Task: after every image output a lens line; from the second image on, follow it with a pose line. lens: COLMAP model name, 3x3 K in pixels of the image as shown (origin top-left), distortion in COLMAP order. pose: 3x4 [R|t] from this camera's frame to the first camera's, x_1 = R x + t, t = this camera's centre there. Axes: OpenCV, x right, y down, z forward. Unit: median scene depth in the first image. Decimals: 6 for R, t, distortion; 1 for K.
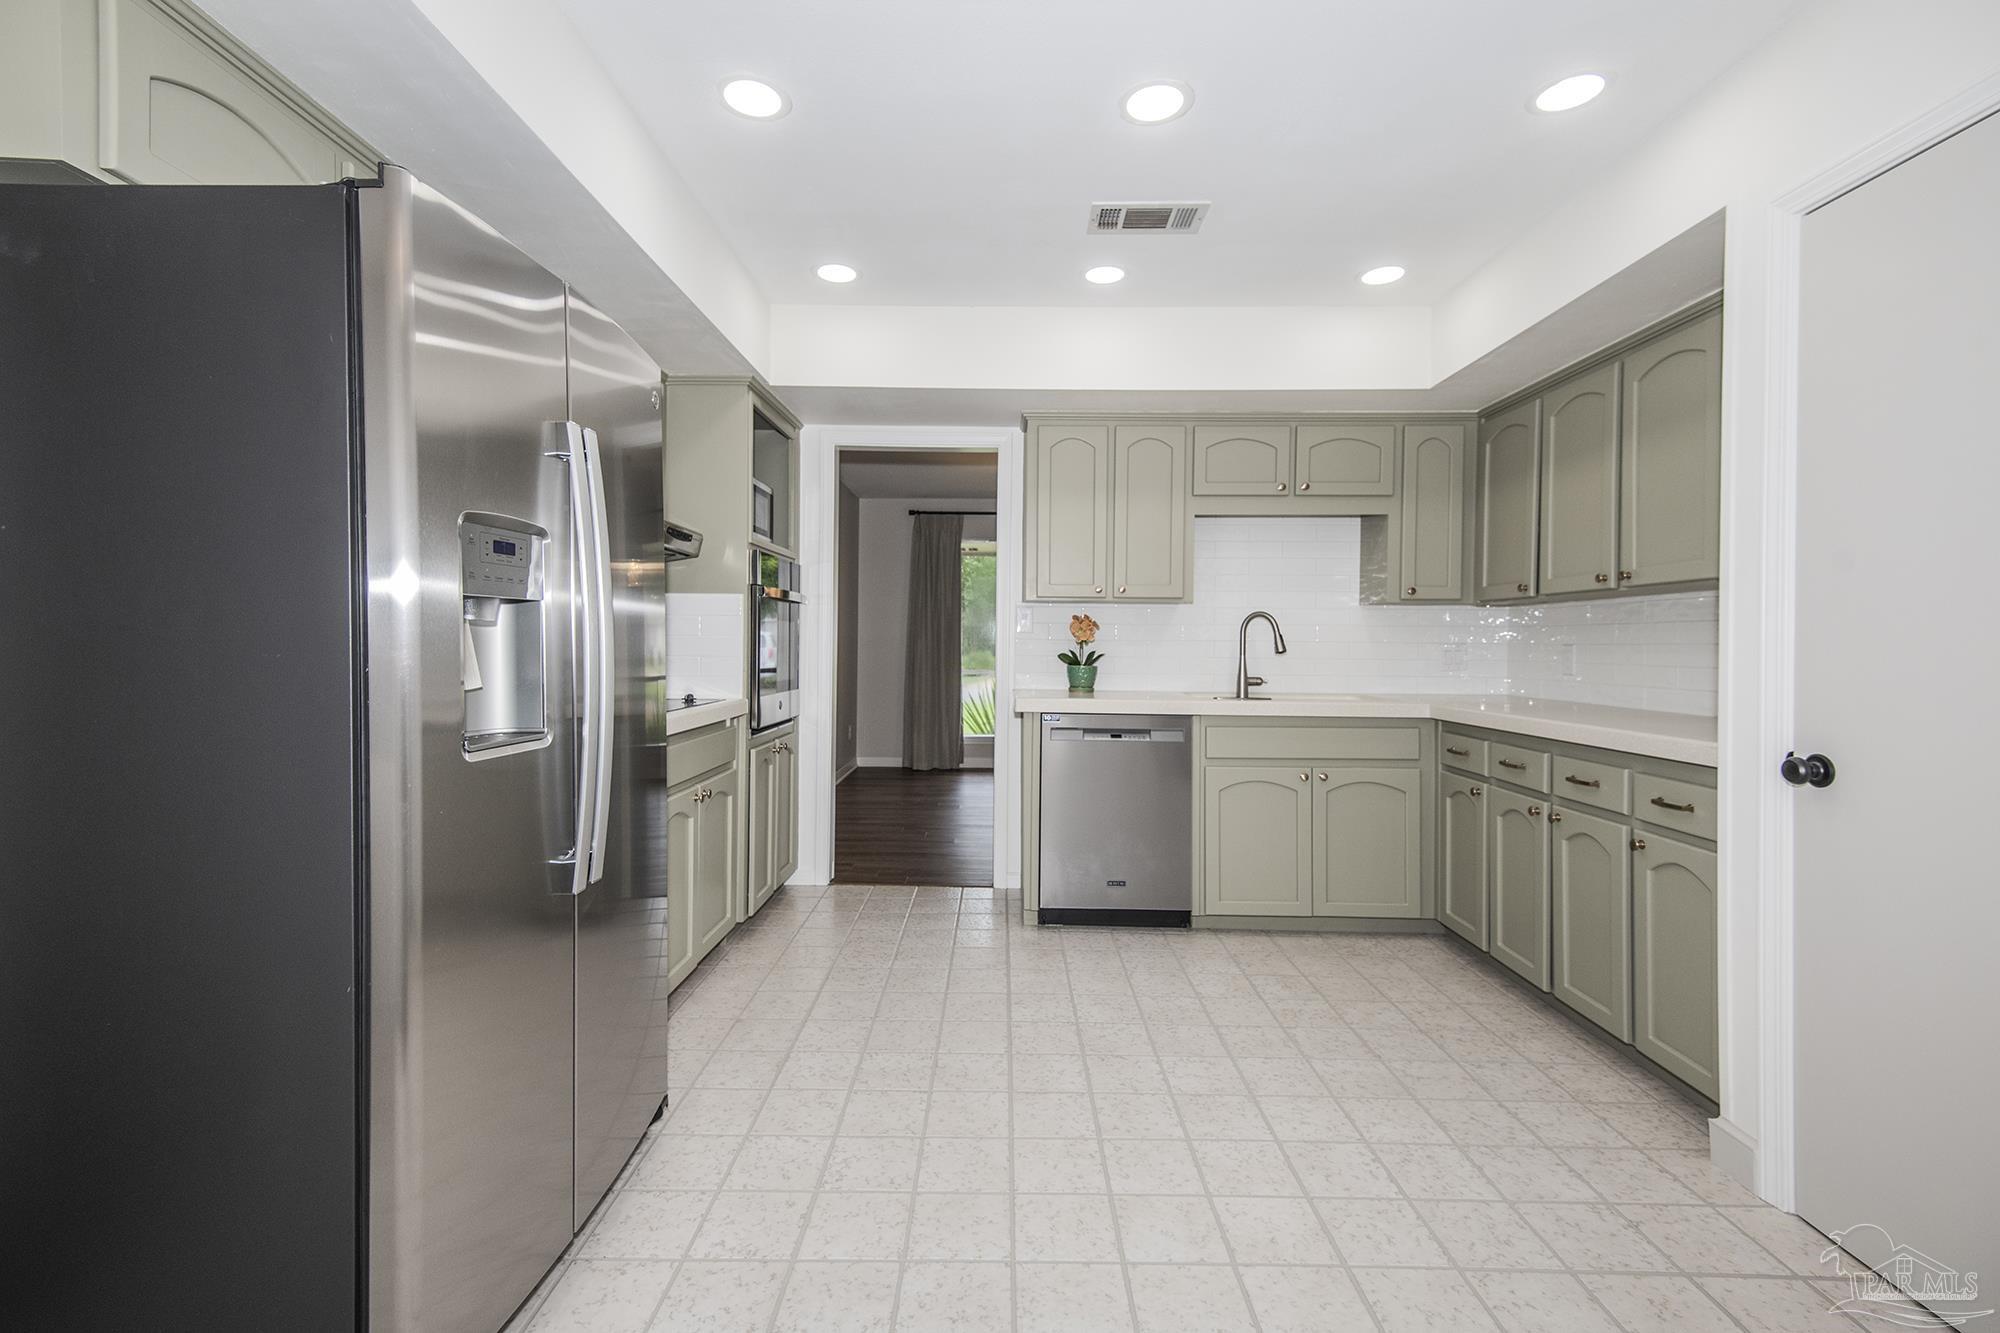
lens RADIAL K [[888.3, 0, 995.6], [0, 888.3, 652.9], [0, 0, 1]] dist [0.011676, -0.000557]
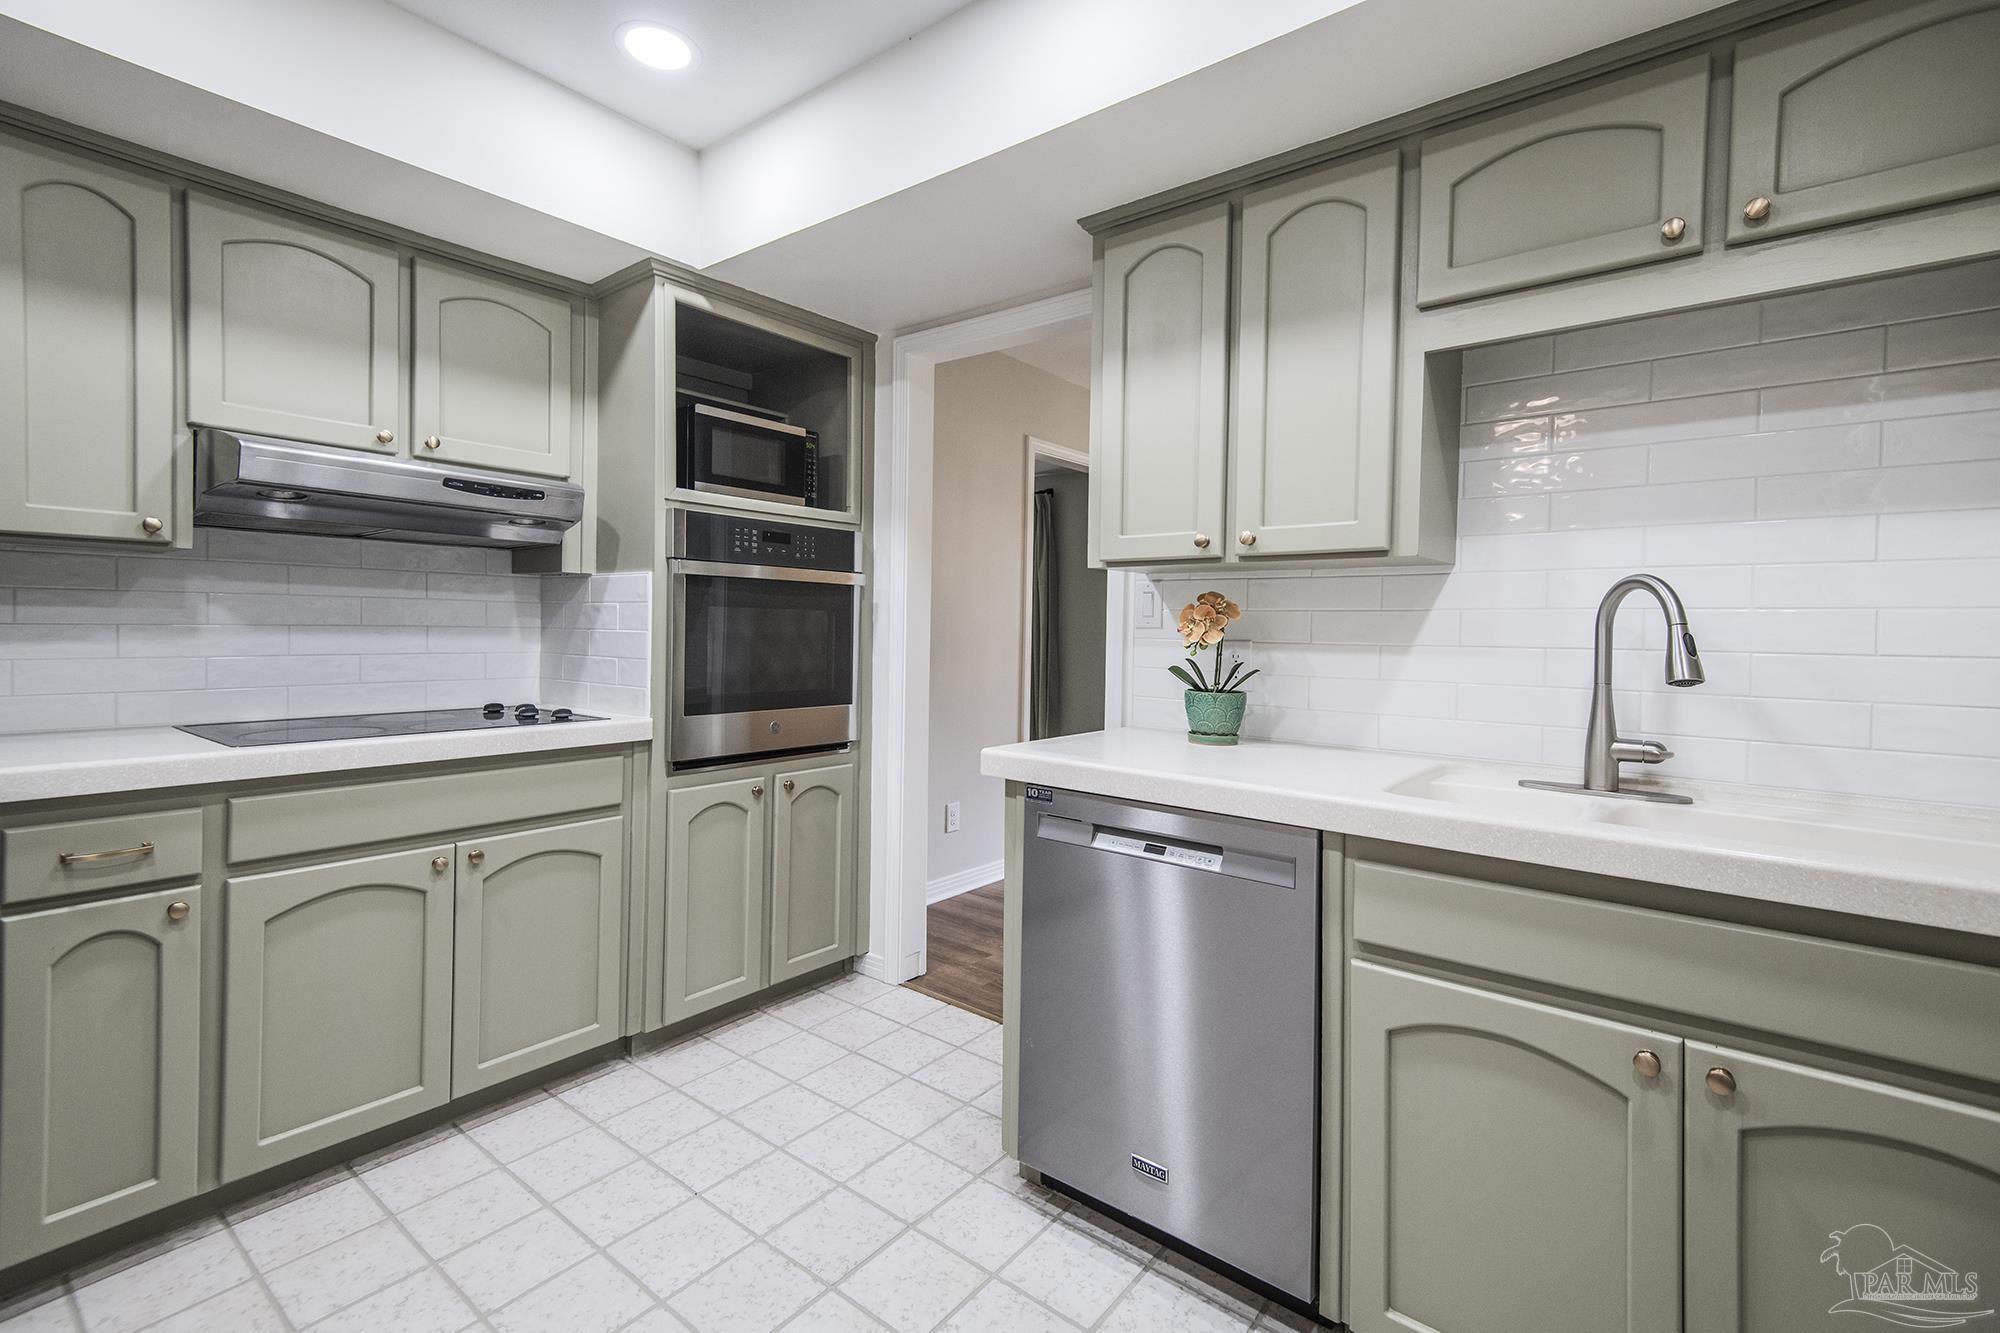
lens RADIAL K [[902.3, 0, 991.8], [0, 902.3, 636.6], [0, 0, 1]] dist [0.034295, -0.018583]
pose [[0.788532, 0.009299, -0.614924, 0.367061], [-0.015572, 0.999867, -0.004848, -0.014354], [0.614797, 0.013399, 0.788572, 0.580734]]
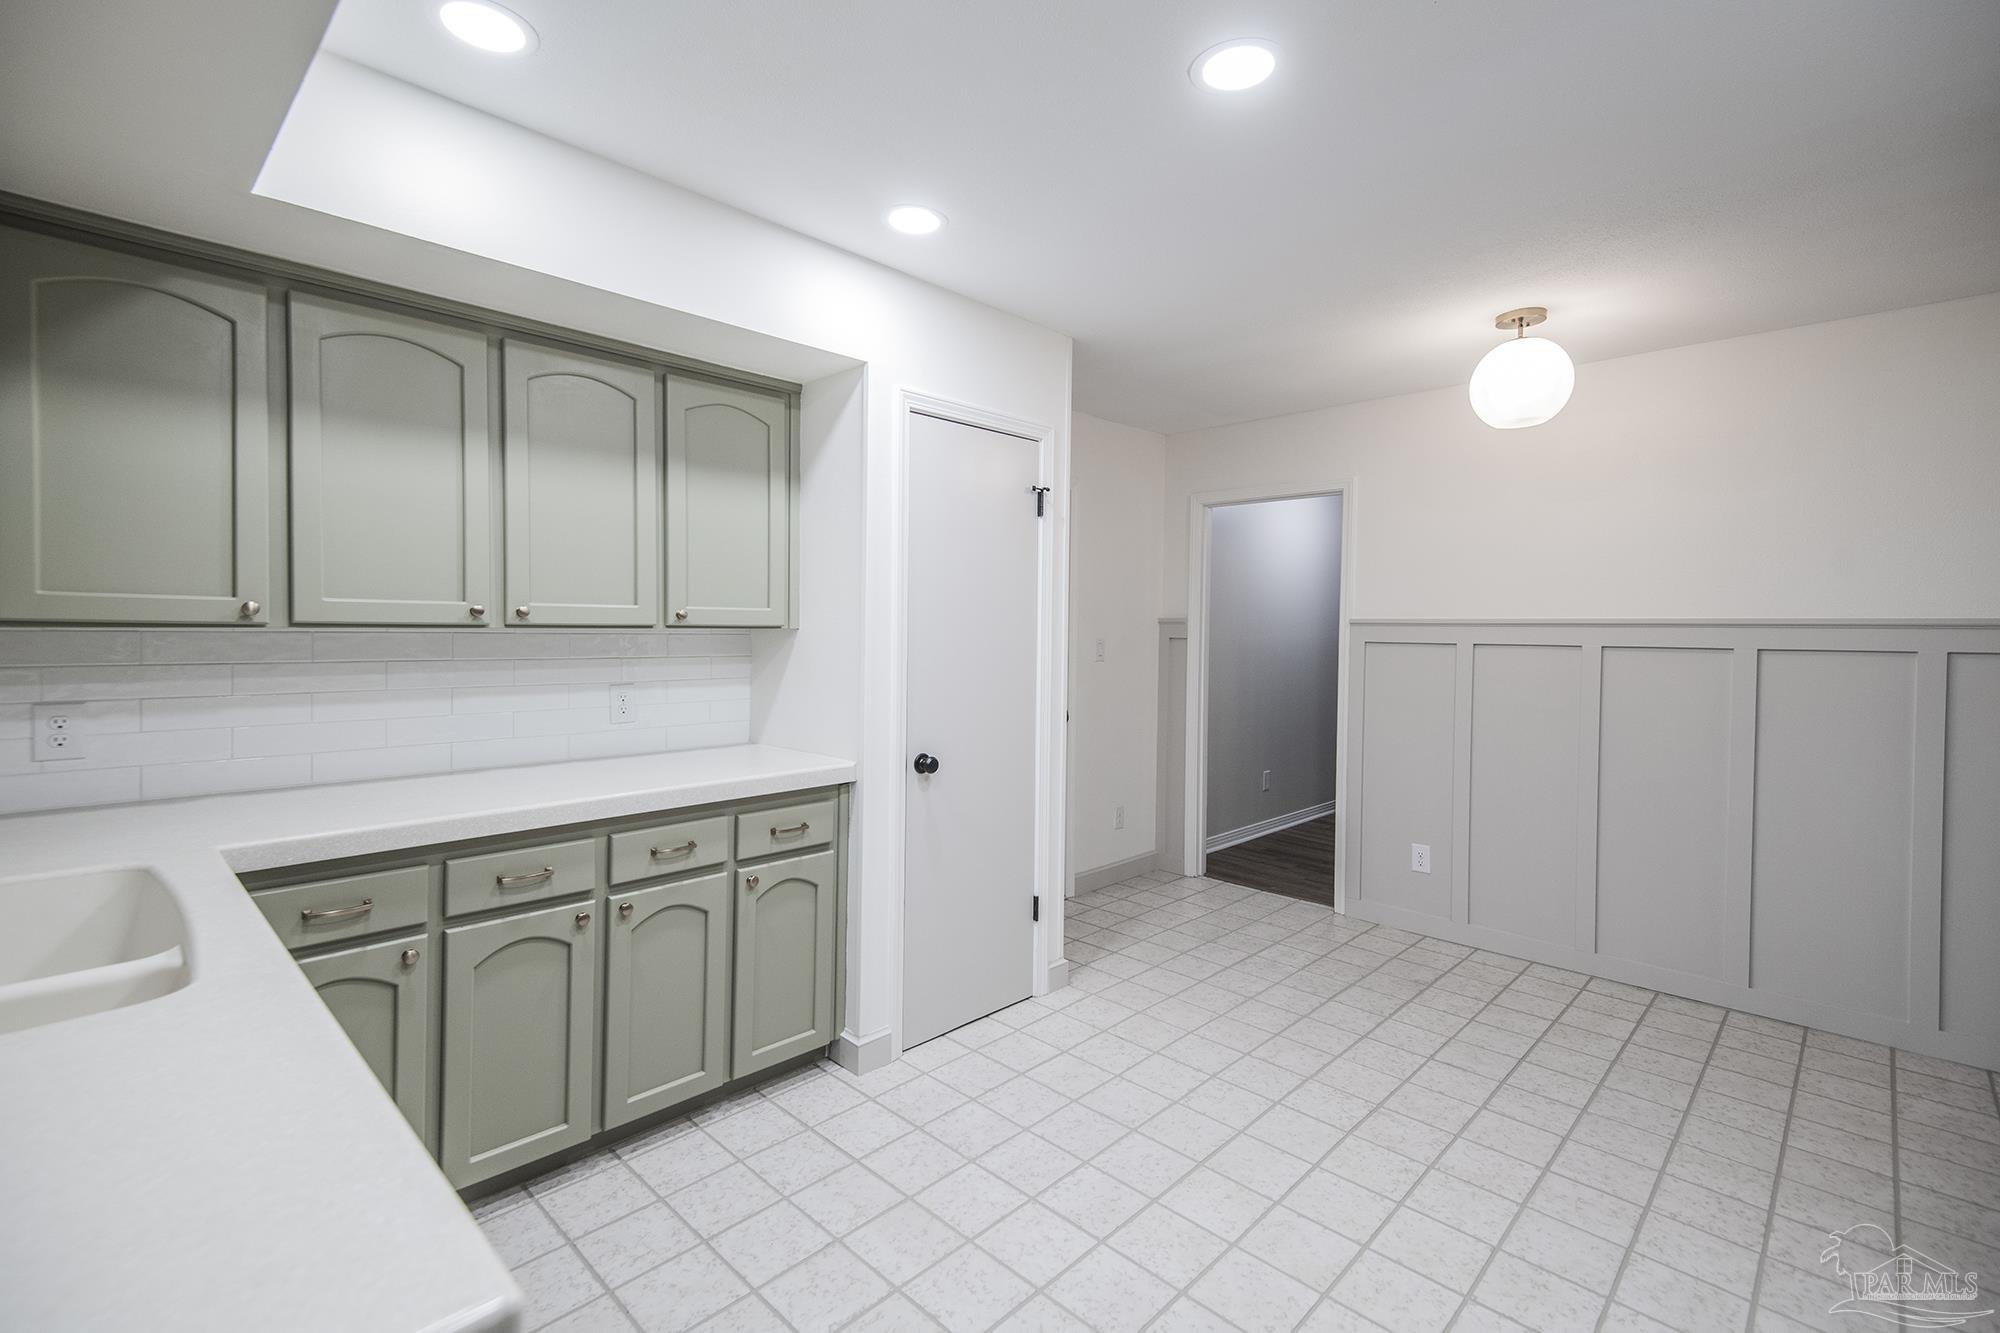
lens RADIAL K [[902.3, 0, 991.8], [0, 902.3, 636.6], [0, 0, 1]] dist [0.034295, -0.018583]
pose [[-0.724754, -0.022767, 0.688631, -0.151146], [-0.008103, 0.999666, 0.024522, -0.069658], [-0.688960, 0.012193, -0.724697, 1.071593]]
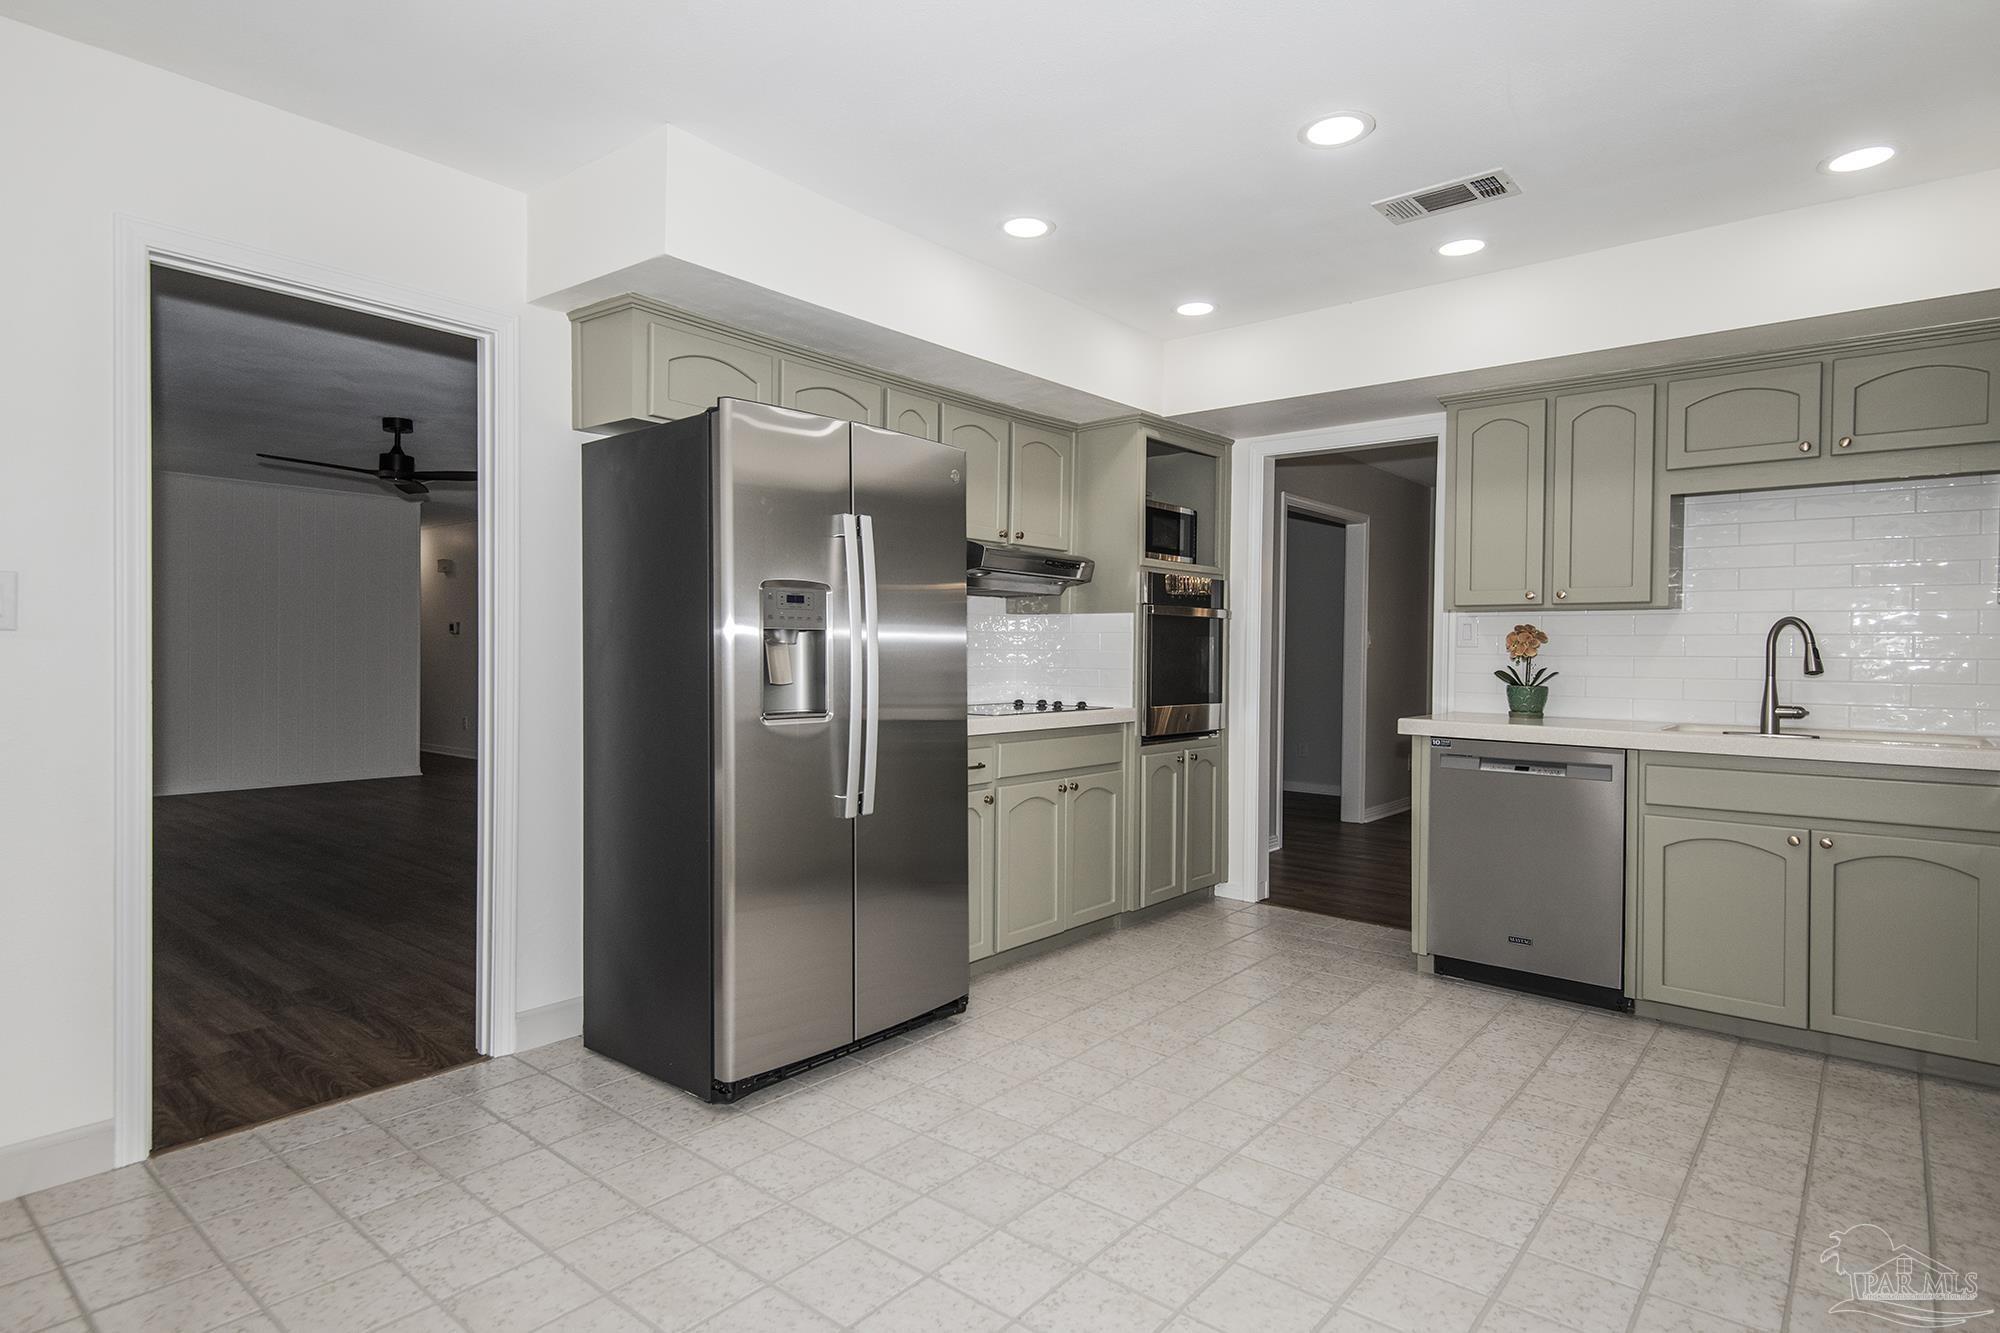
lens RADIAL K [[1049.8, 0, 966.0], [0, 1049.8, 676.6], [0, 0, 1]] dist [0.021454, -0.034810]
pose [[0.760098, 0.014806, -0.649640, 0.393577], [-0.010980, 0.999890, 0.009942, 0.001971], [0.649716, -0.000424, 0.760177, -0.117682]]
